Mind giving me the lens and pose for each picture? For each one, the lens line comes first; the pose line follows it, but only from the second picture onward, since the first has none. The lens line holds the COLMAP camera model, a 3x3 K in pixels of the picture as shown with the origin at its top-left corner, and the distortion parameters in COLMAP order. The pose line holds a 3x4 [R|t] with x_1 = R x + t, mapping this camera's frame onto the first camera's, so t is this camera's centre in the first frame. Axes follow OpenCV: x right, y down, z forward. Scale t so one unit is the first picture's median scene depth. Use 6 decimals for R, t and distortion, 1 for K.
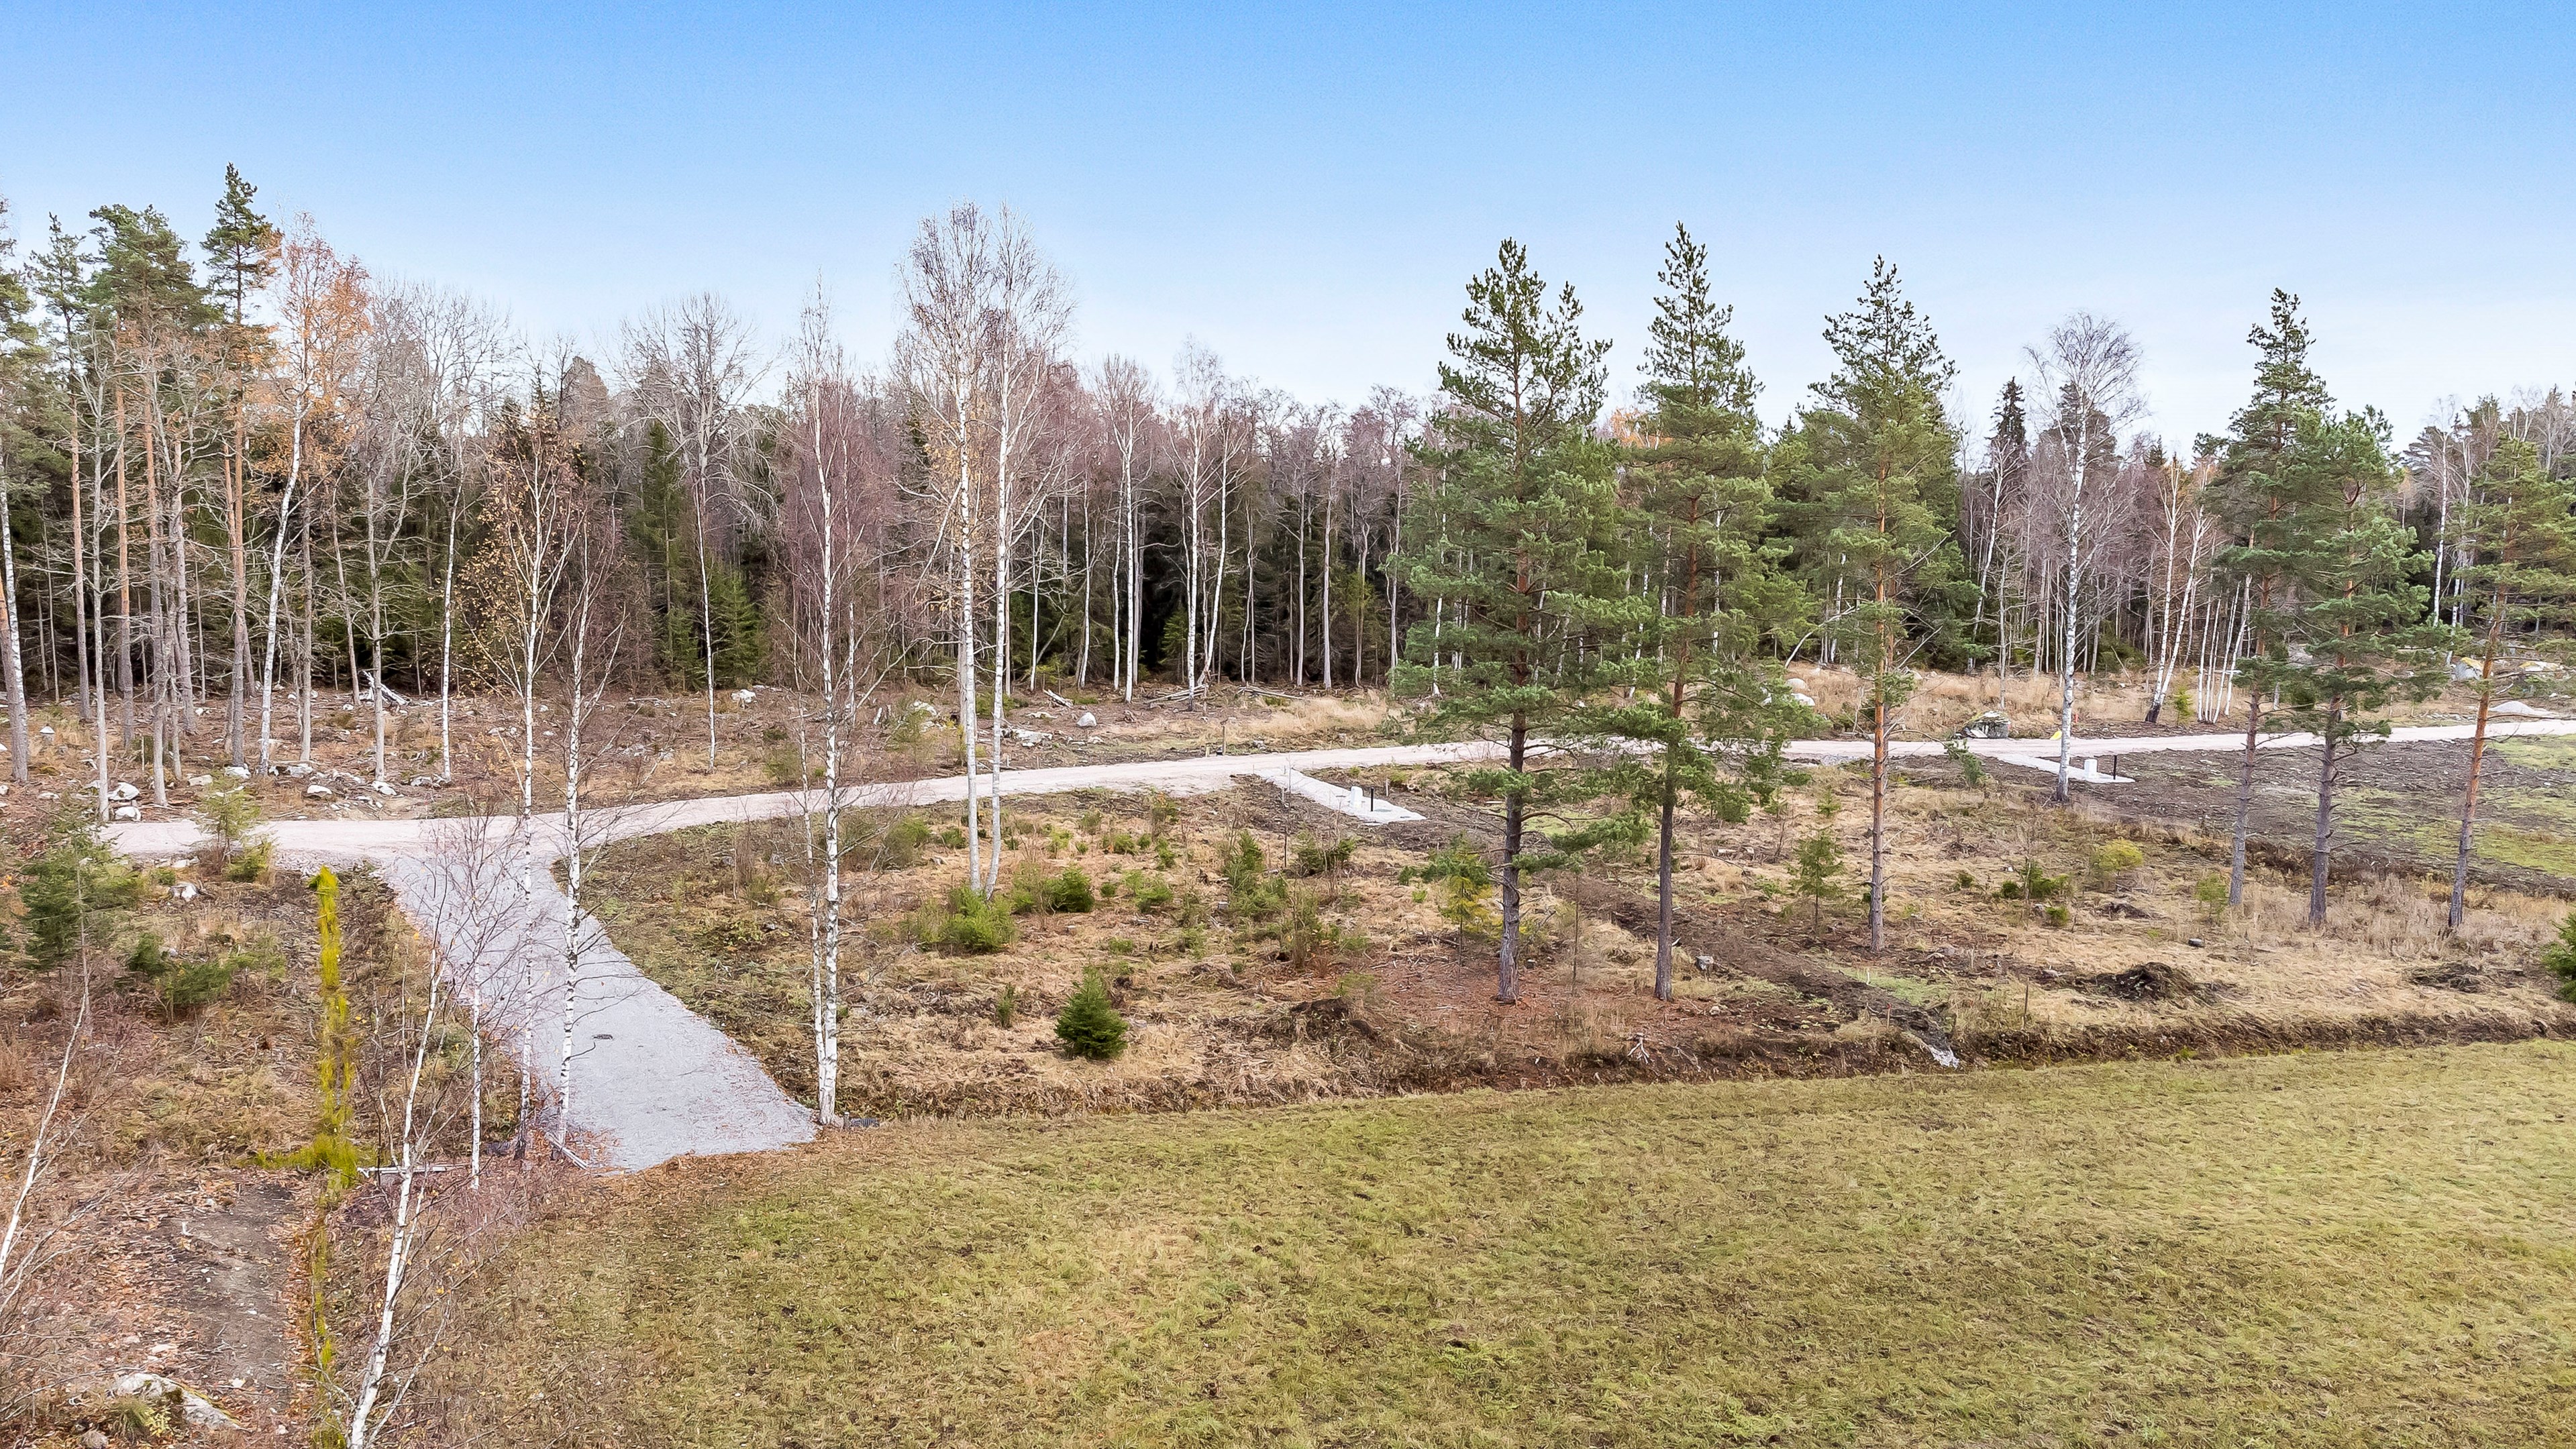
lens RADIAL K [[1936.6, 0, 1301.2], [0, 1936.6, 713.6], [0, 0, 1]] dist [0.033475, 0.047894]
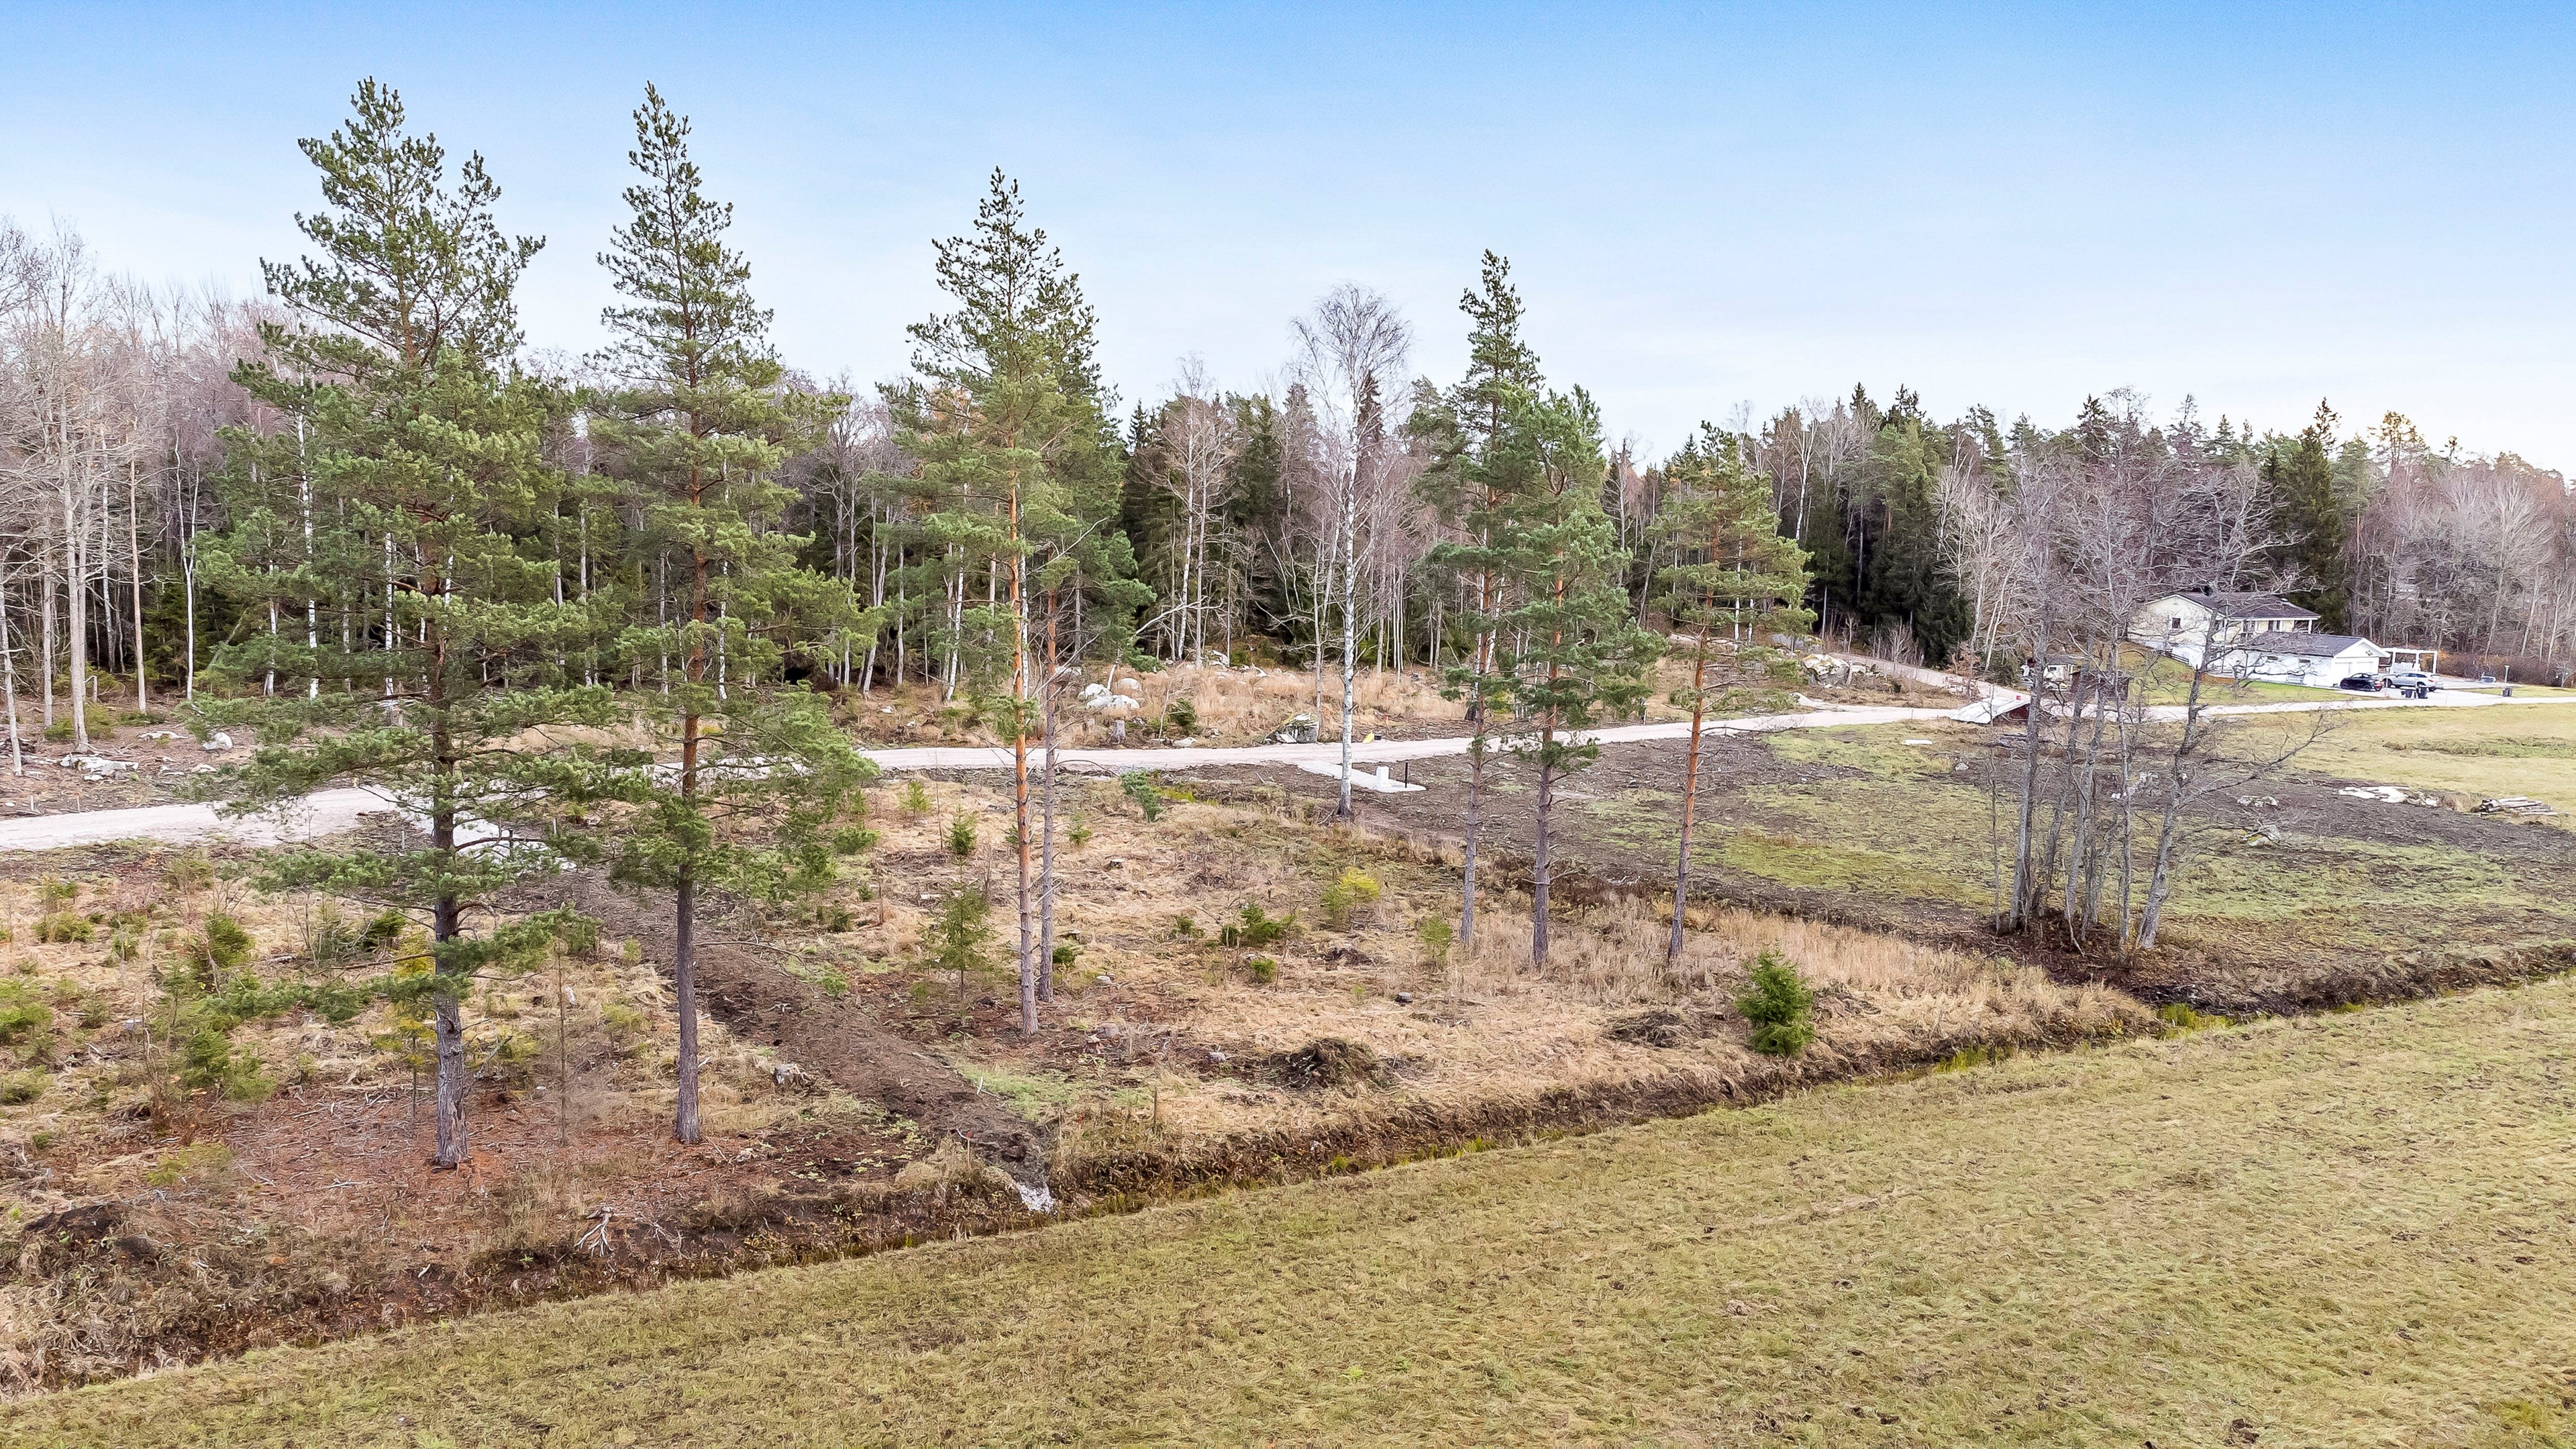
lens RADIAL K [[1936.6, 0, 1273.9], [0, 1936.6, 720.1], [0, 0, 1]] dist [0.033475, 0.047894]
pose [[0.963897, -0.015549, 0.265820, 0.187052], [0.013133, 0.999855, 0.010863, -0.017028], [-0.265950, -0.006980, 0.963961, 0.200258]]
